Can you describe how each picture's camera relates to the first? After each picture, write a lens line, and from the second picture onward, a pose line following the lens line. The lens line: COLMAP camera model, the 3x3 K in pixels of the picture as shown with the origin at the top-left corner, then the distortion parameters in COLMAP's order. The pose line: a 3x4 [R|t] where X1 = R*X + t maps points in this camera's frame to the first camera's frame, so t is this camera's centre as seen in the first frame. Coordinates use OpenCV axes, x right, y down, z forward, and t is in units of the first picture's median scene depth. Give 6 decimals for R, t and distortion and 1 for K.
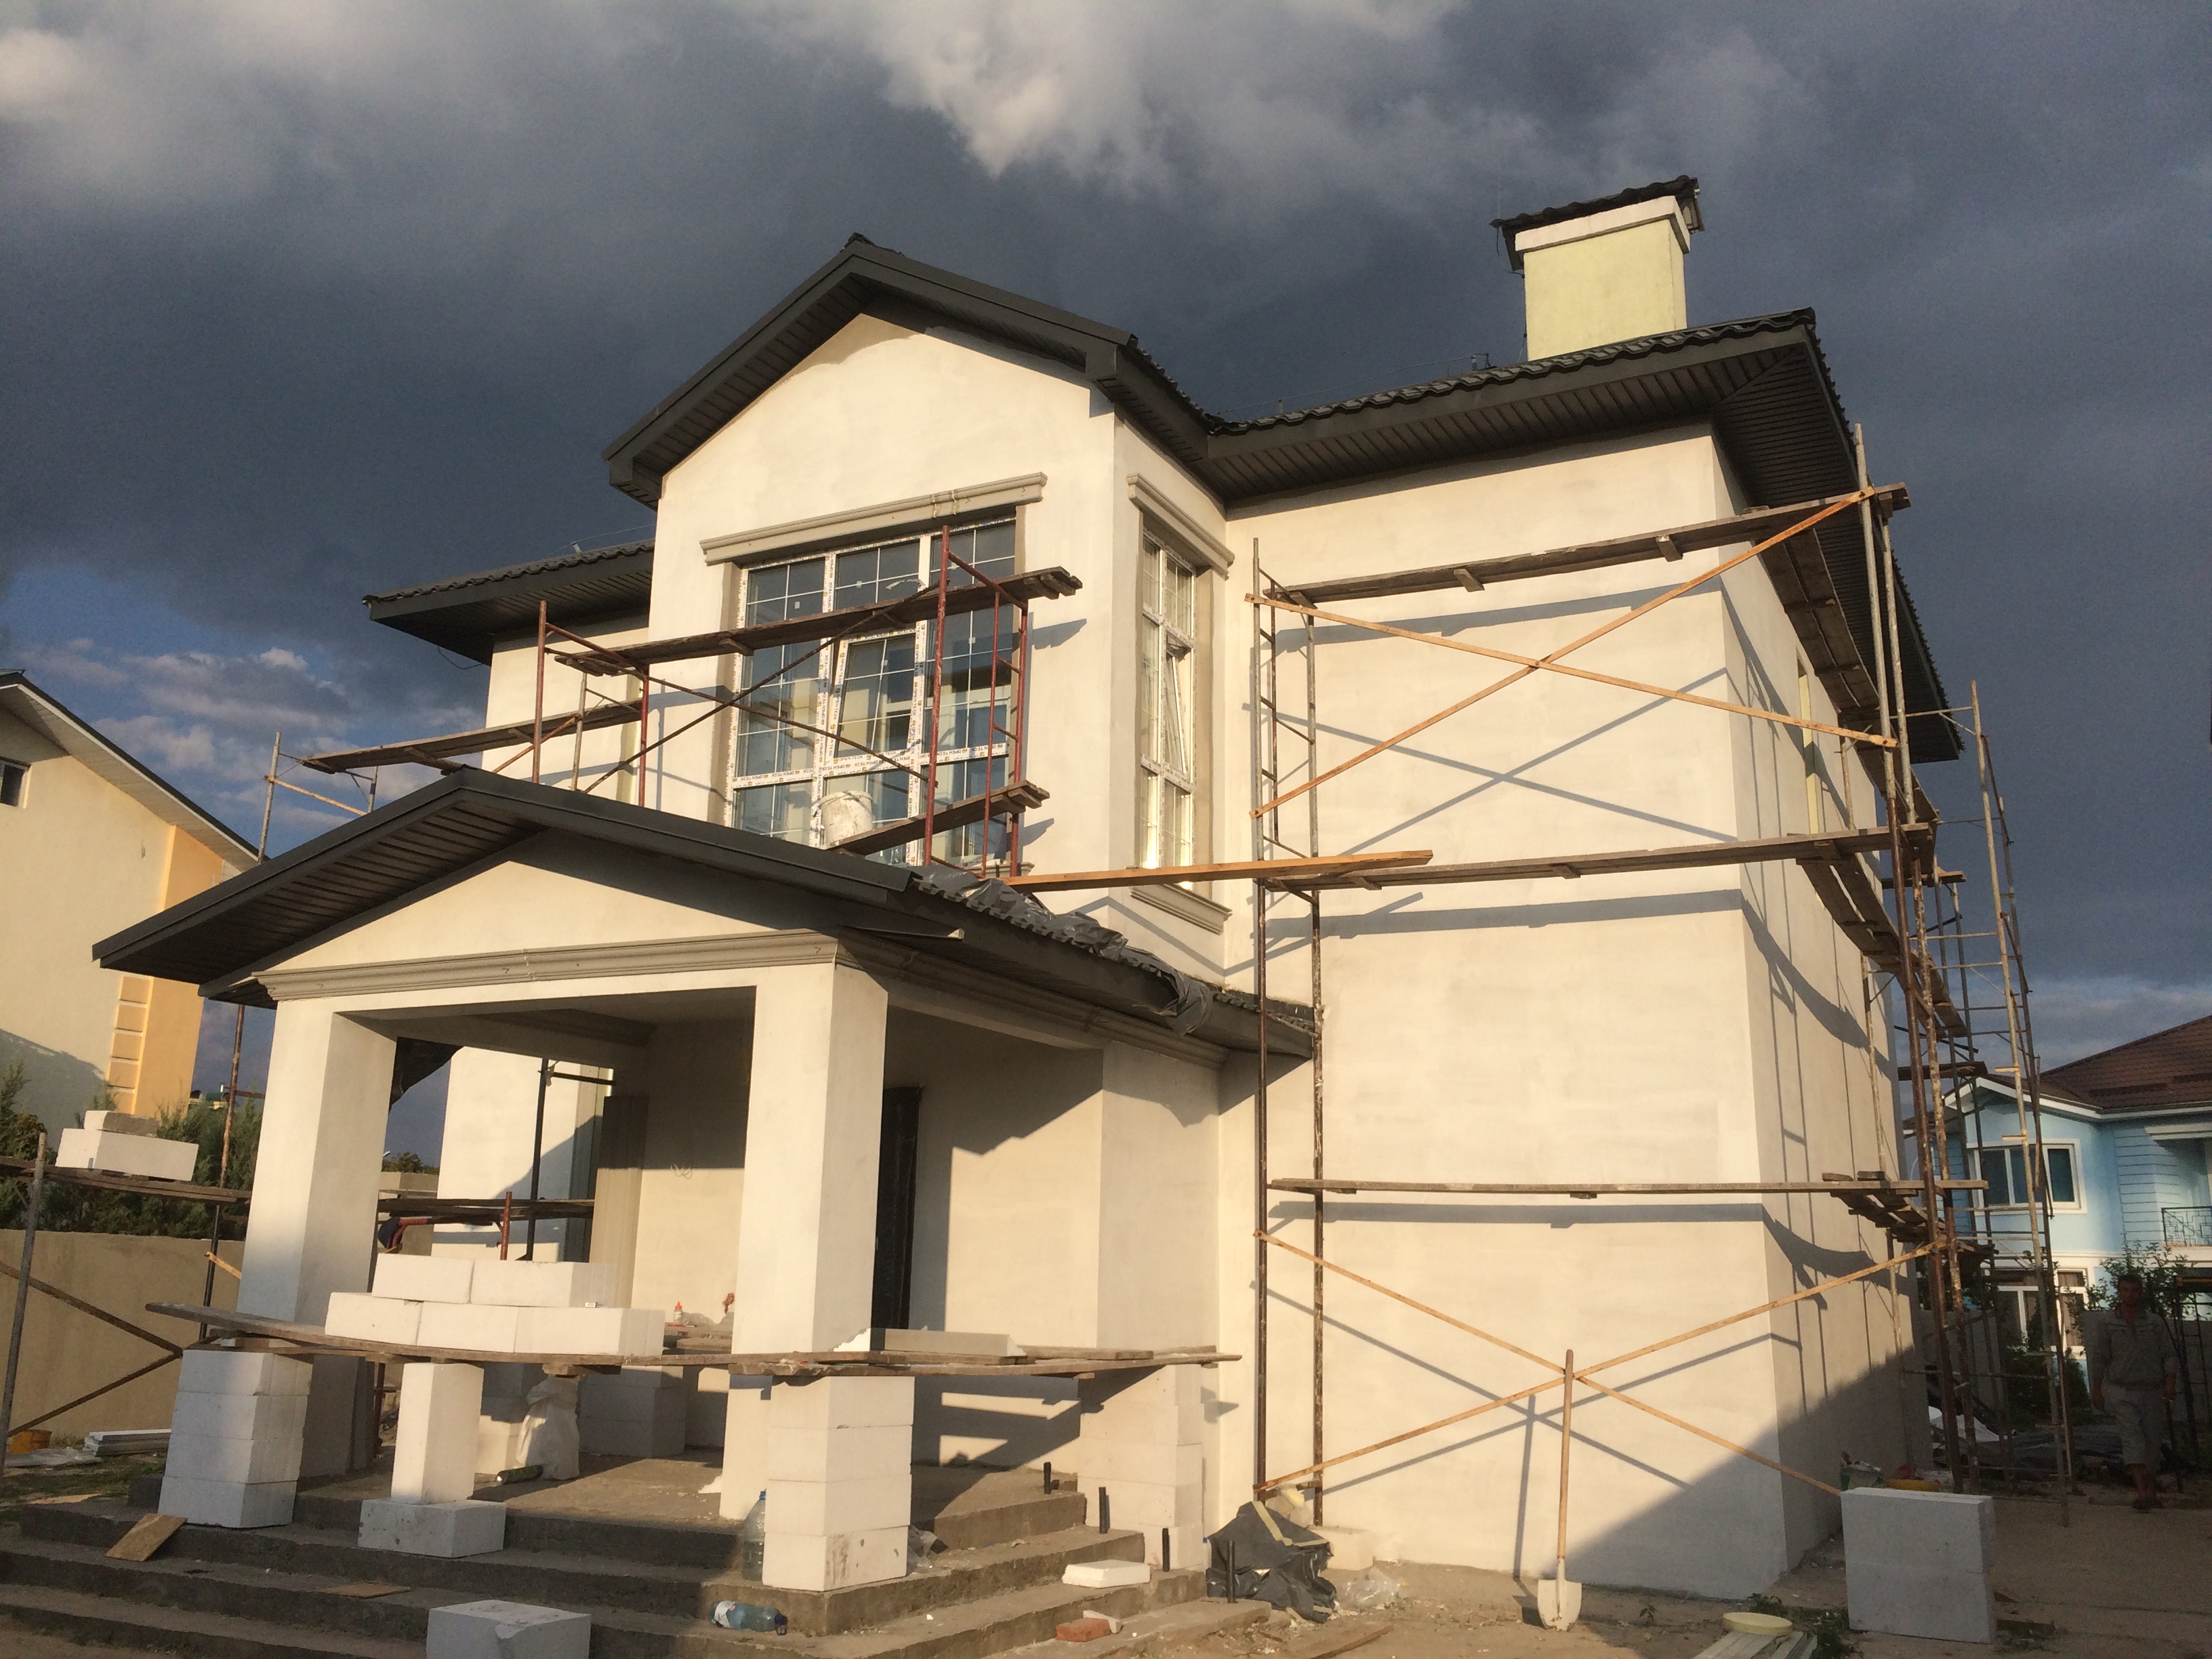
lens RADIAL K [[1949.4, 0, 1100.4], [0, 1949.4, 837.4], [0, 0, 1]] dist [0.004501, 0.080955]
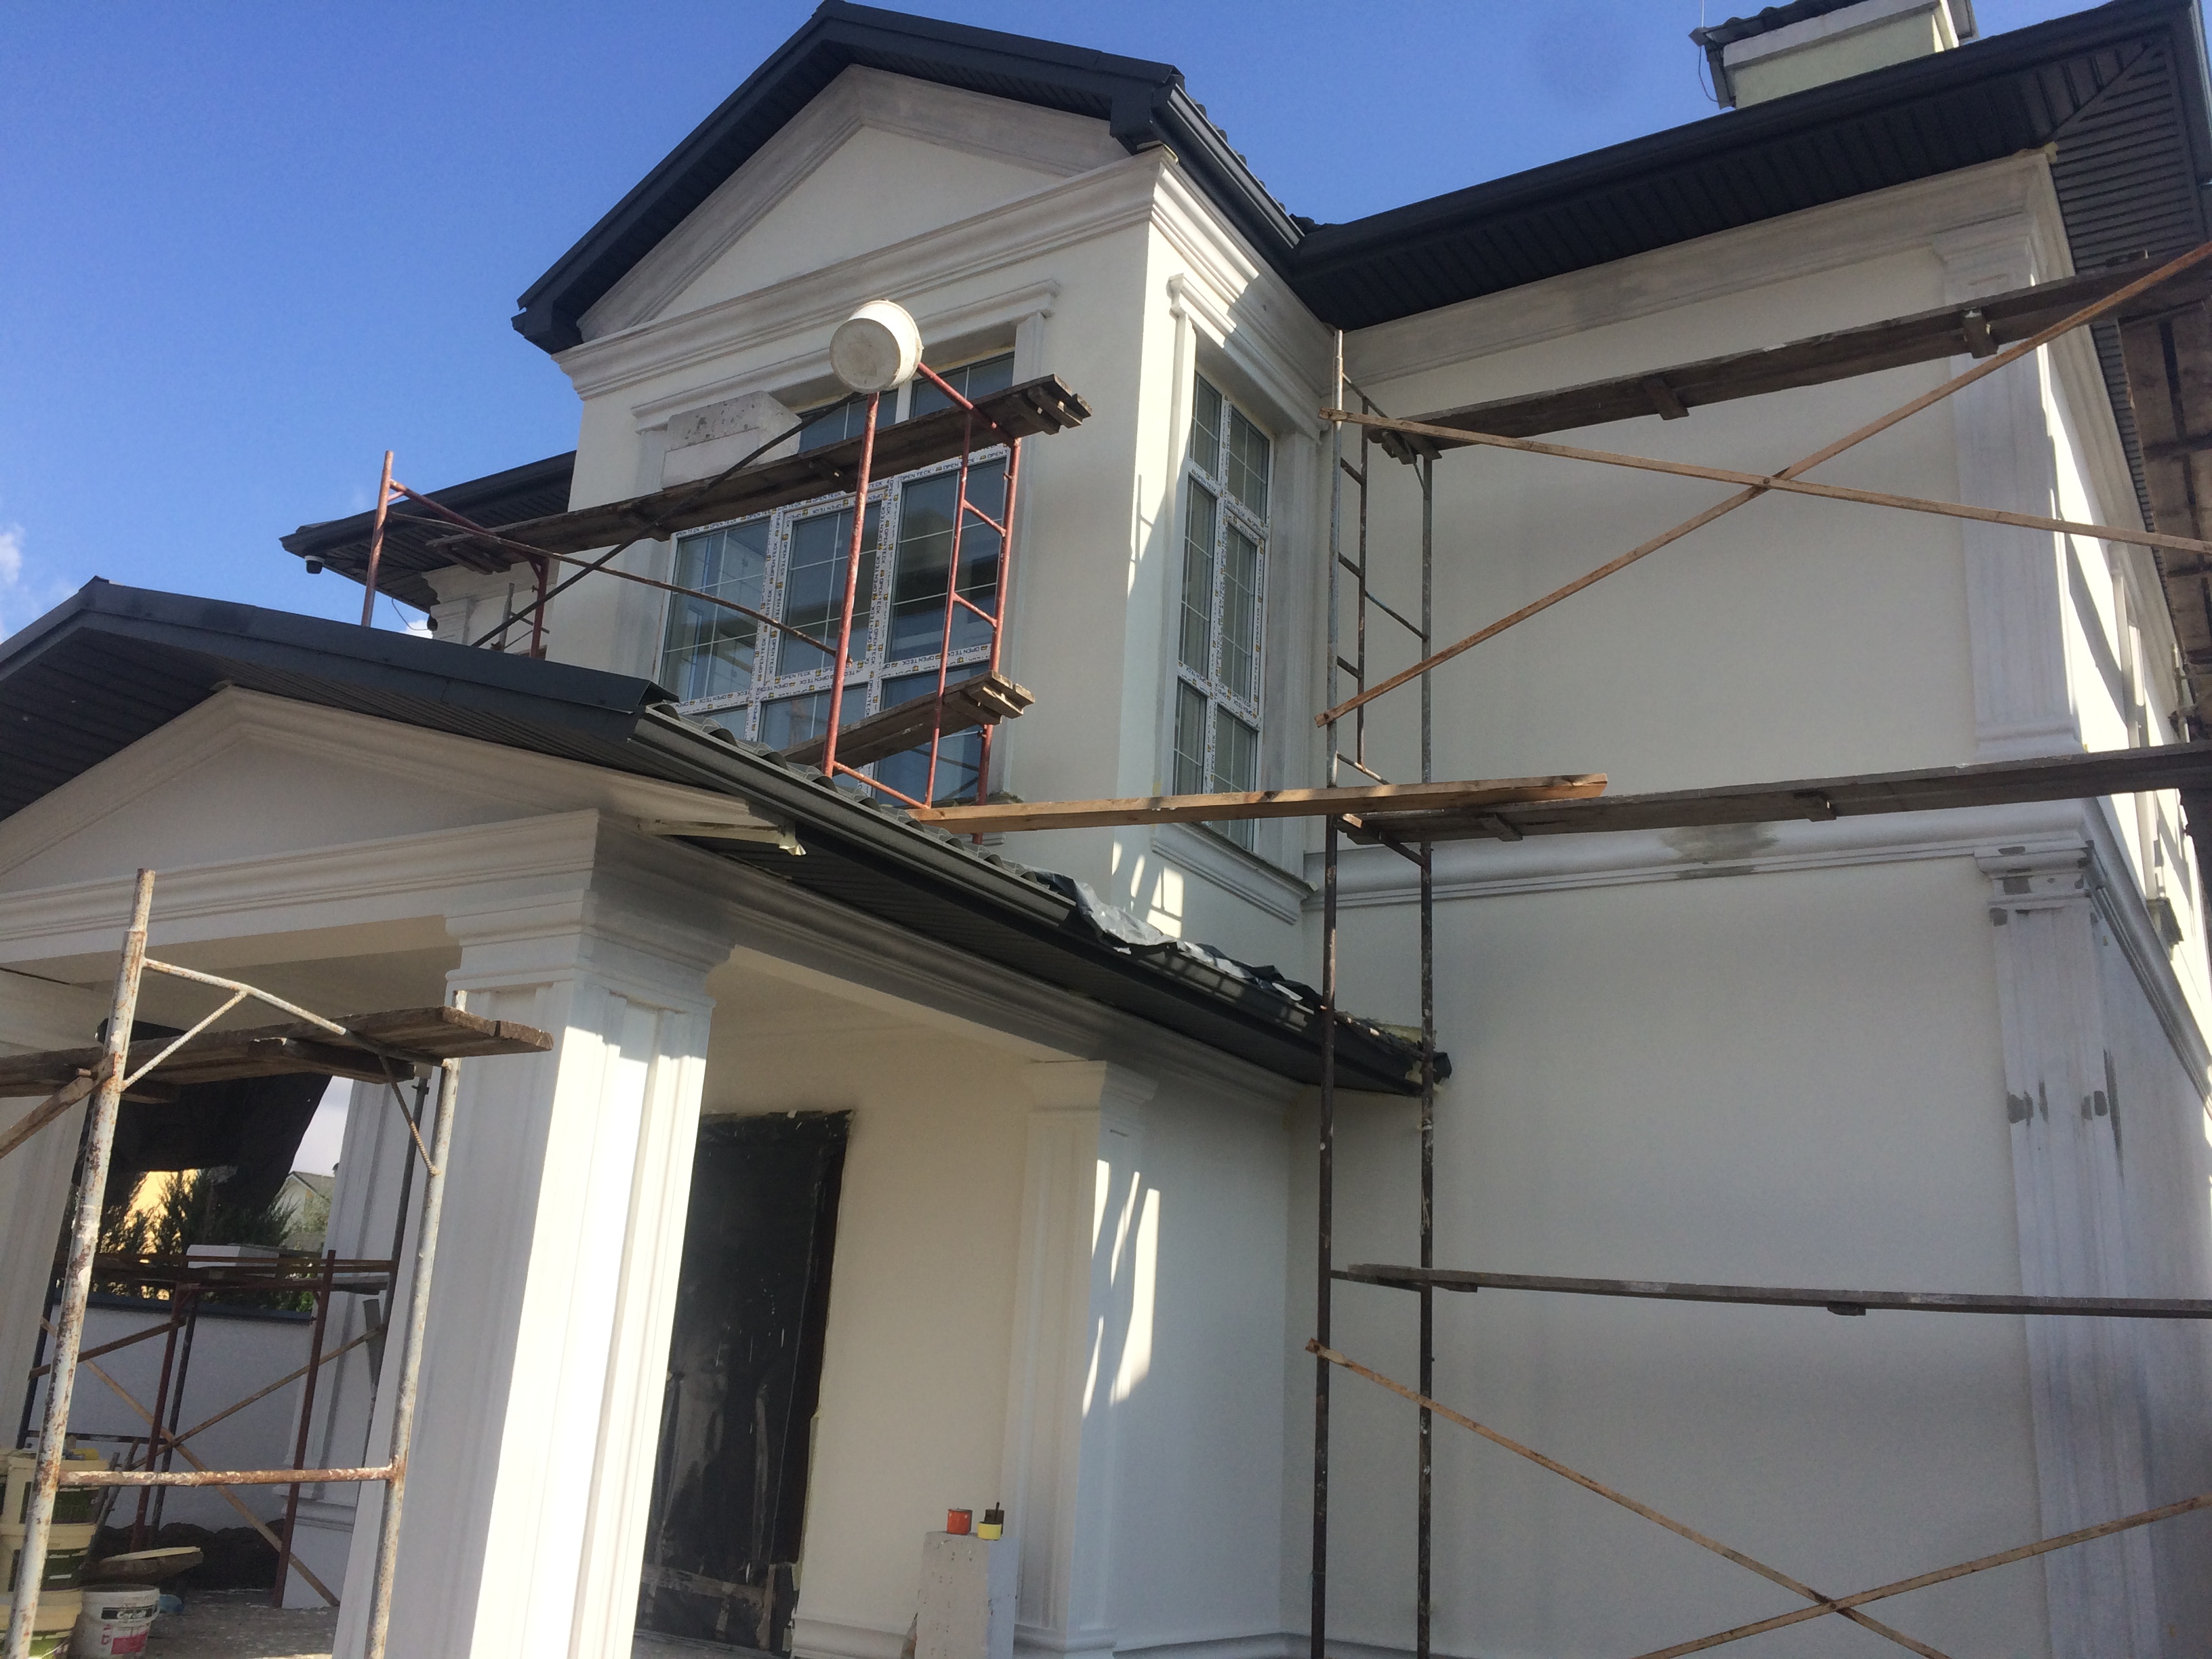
lens RADIAL K [[1876.5, 0, 1105.8], [0, 1876.5, 902.7], [0, 0, 1]] dist [0.072741, -0.080474]
pose [[0.996281, 0.021761, -0.083374, 0.052561], [-0.023882, 0.999414, -0.024529, 0.063176], [0.082791, 0.026429, 0.996216, 0.314197]]
